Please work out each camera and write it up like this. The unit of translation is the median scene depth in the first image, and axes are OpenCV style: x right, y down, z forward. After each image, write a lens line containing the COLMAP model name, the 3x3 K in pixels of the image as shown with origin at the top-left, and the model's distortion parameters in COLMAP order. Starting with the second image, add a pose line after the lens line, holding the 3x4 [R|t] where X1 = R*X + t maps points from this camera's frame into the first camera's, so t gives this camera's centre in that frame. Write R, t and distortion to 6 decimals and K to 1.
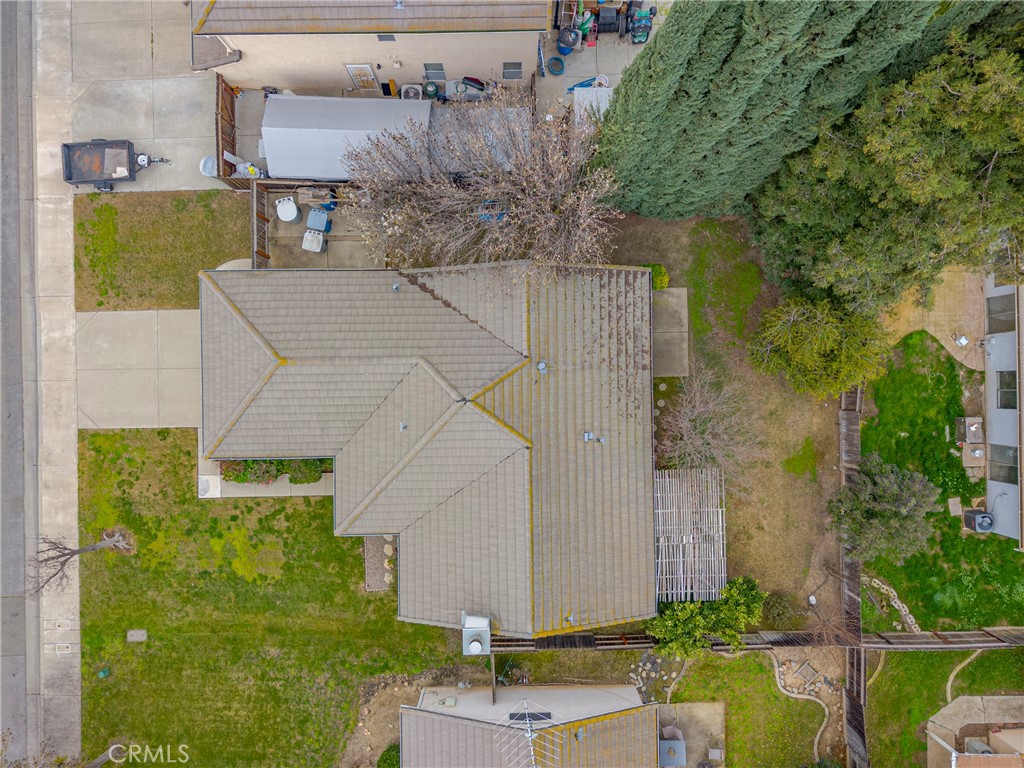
lens RADIAL K [[683.7, 0, 512.0], [0, 683.7, 384.0], [0, 0, 1]] dist [0.025154, -0.024368]
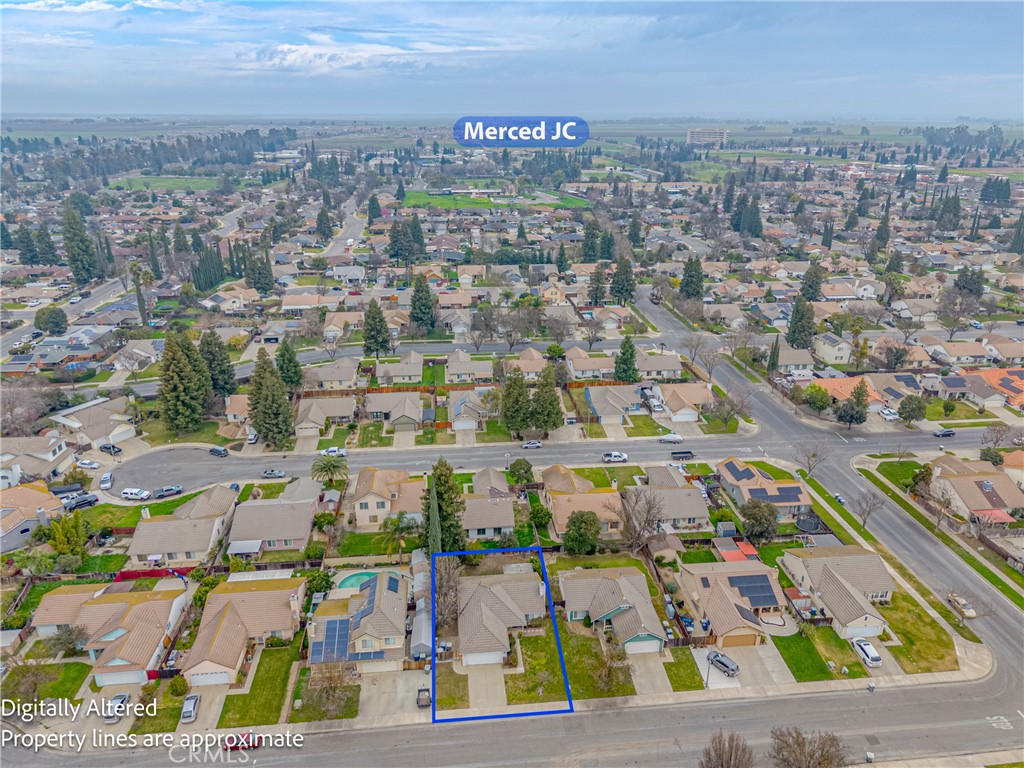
lens RADIAL K [[683.7, 0, 512.0], [0, 683.7, 384.0], [0, 0, 1]] dist [0.025154, -0.024368]
pose [[-0.089668, -0.363180, 0.927394, -3.050410], [0.995947, -0.026174, 0.086046, -0.145277], [-0.006976, 0.931351, 0.364056, -1.532128]]
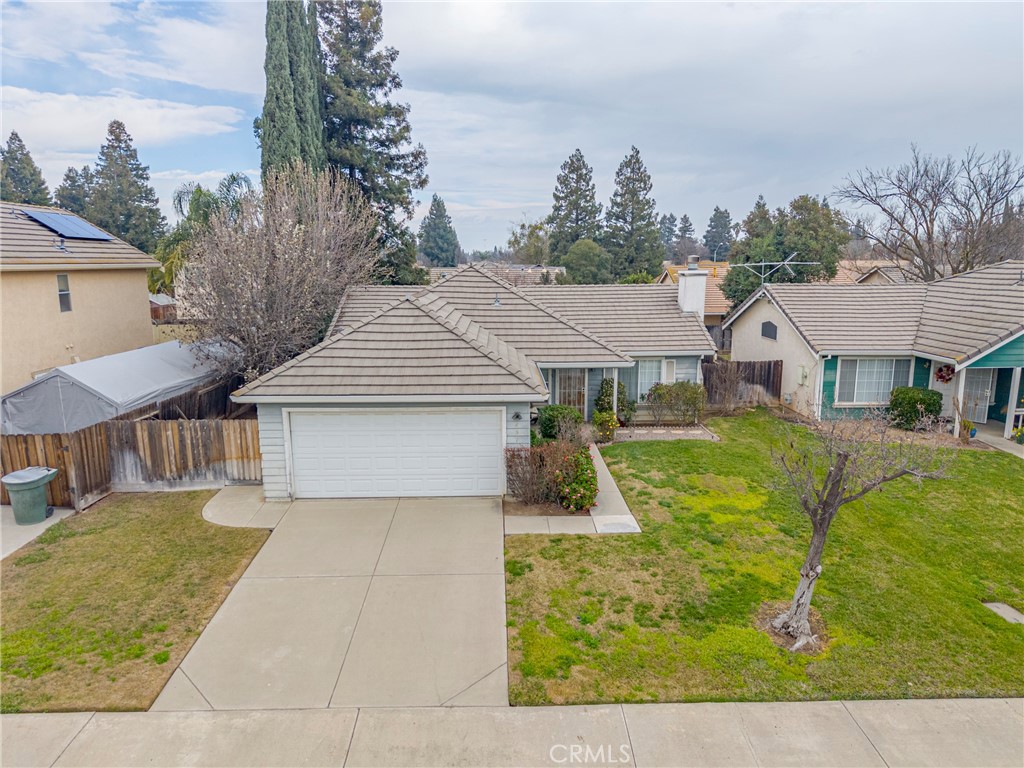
lens RADIAL K [[683.7, 0, 512.0], [0, 683.7, 384.0], [0, 0, 1]] dist [0.025154, -0.024368]
pose [[-0.012361, -0.179501, 0.983680, -0.935817], [0.999923, -0.001434, 0.012303, 0.064112], [-0.000798, 0.983757, 0.179505, 0.801853]]
